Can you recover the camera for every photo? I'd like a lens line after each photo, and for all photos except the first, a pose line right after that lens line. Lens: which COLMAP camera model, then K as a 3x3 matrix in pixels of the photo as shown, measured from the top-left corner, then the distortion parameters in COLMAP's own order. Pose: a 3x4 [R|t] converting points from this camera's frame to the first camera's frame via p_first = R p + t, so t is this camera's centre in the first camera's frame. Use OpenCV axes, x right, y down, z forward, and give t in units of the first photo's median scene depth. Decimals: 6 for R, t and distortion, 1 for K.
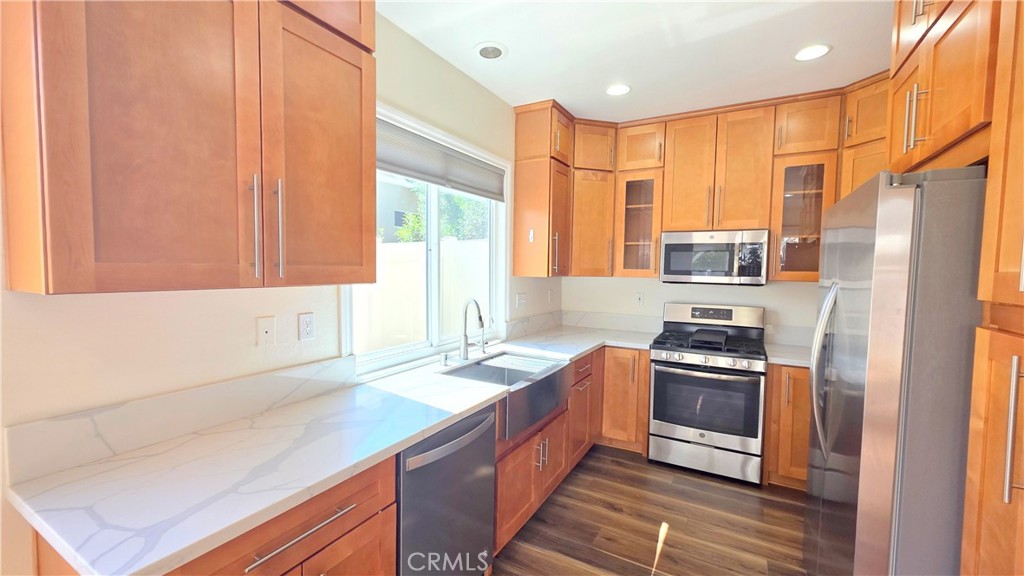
lens RADIAL K [[414.9, 0, 508.3], [0, 414.9, 289.5], [0, 0, 1]] dist [0.002687, -0.000181]
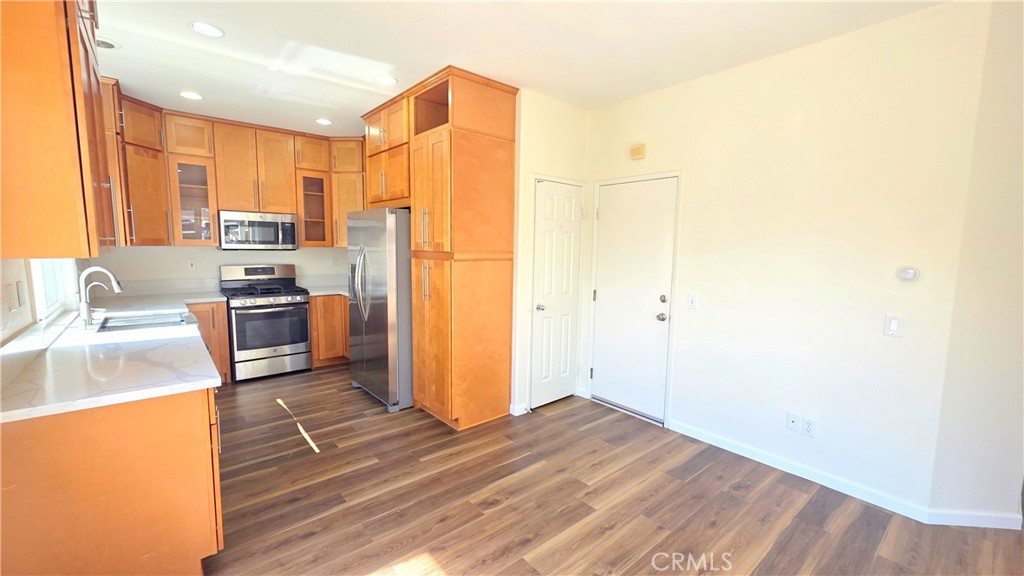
lens RADIAL K [[414.9, 0, 508.3], [0, 414.9, 289.5], [0, 0, 1]] dist [0.002687, -0.000181]
pose [[0.341494, -0.113500, 0.933006, -0.583801], [0.041253, 0.993535, 0.105765, 0.006377], [-0.938978, 0.002371, 0.343969, -0.293514]]
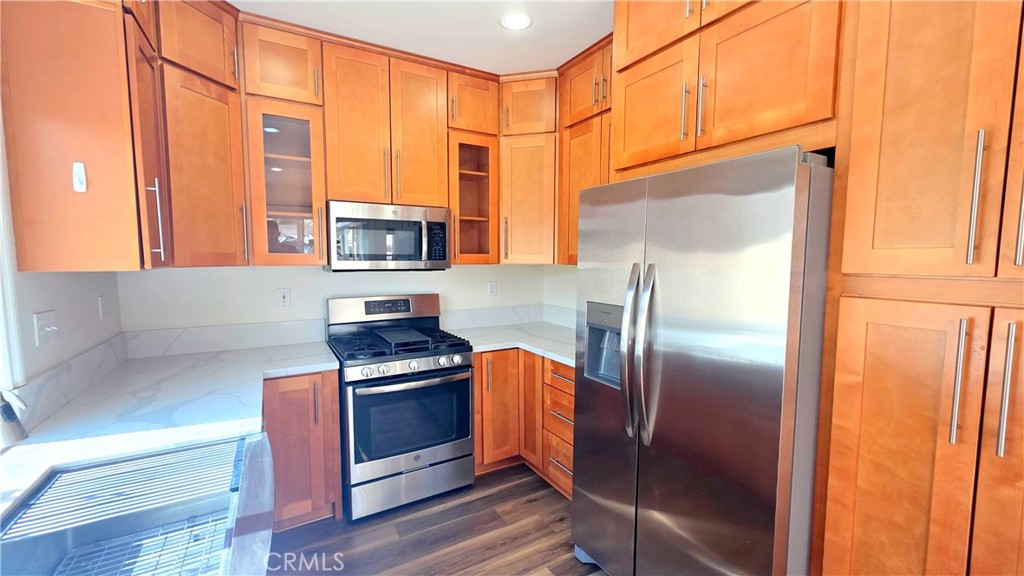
lens RADIAL K [[414.9, 0, 508.3], [0, 414.9, 289.5], [0, 0, 1]] dist [0.002687, -0.000181]
pose [[0.503459, -0.084753, 0.859852, -0.103832], [0.053146, 0.996331, 0.067088, -0.018954], [-0.862383, 0.011922, 0.506116, 0.404827]]
